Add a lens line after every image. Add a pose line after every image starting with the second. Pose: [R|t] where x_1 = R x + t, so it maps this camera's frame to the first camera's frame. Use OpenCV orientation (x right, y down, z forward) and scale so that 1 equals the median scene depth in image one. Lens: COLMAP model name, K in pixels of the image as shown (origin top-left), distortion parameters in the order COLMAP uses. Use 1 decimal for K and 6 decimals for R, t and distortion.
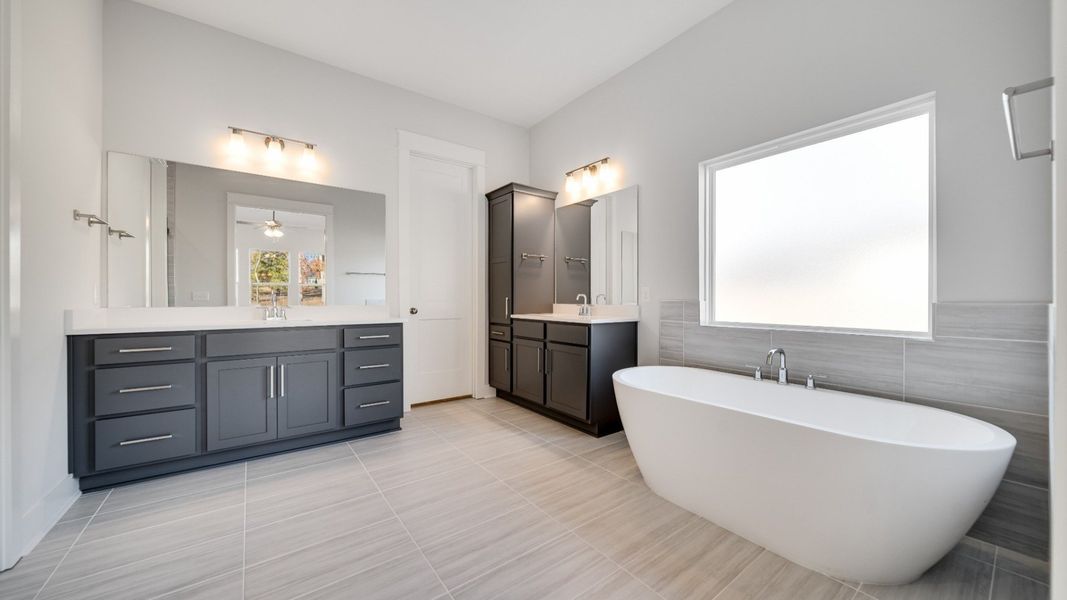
lens RADIAL K [[381.2, 0, 536.8], [0, 381.2, 300.3], [0, 0, 1]] dist [-0.007478, -0.001025]
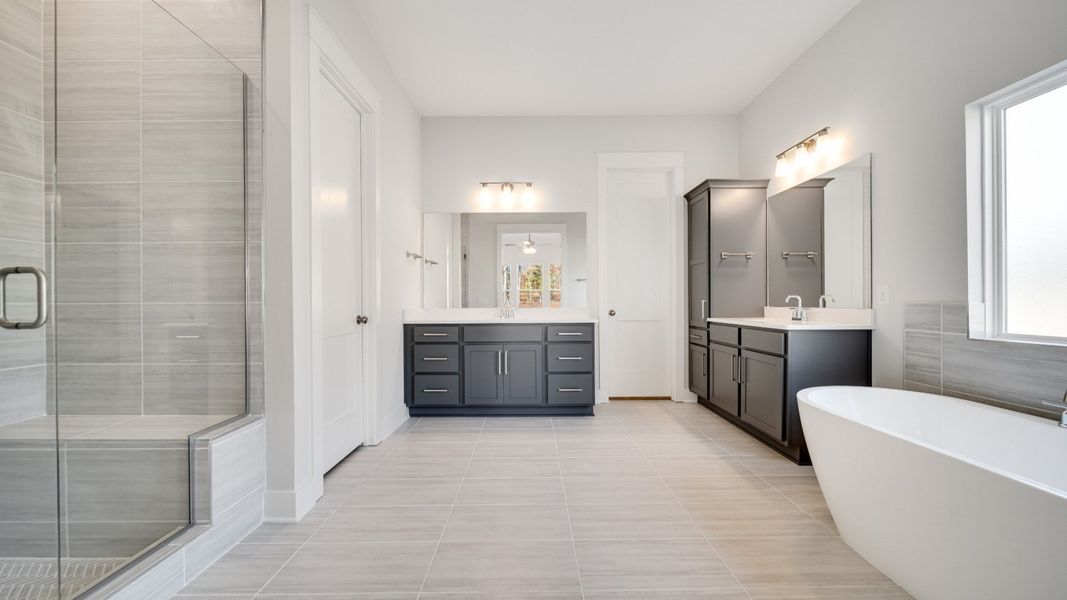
lens RADIAL K [[381.2, 0, 528.1], [0, 381.2, 302.8], [0, 0, 1]] dist [-0.007478, -0.001025]
pose [[0.793127, -0.003536, -0.609046, 0.203261], [0.003174, 0.999994, -0.001672, -0.000183], [0.609048, -0.000607, 0.793133, -0.035266]]
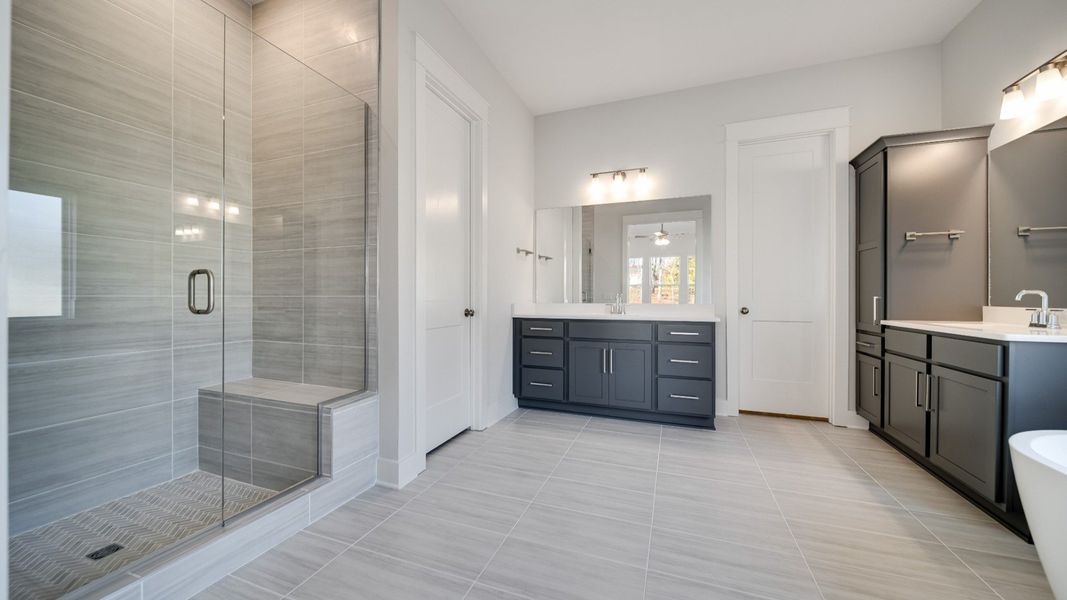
lens RADIAL K [[381.2, 0, 525.4], [0, 381.2, 297.6], [0, 0, 1]] dist [-0.007478, -0.001025]
pose [[0.516354, 0.000745, -0.856375, 0.256716], [-0.004788, 0.999987, -0.002017, -0.000355], [0.856362, 0.005141, 0.516351, 0.070503]]
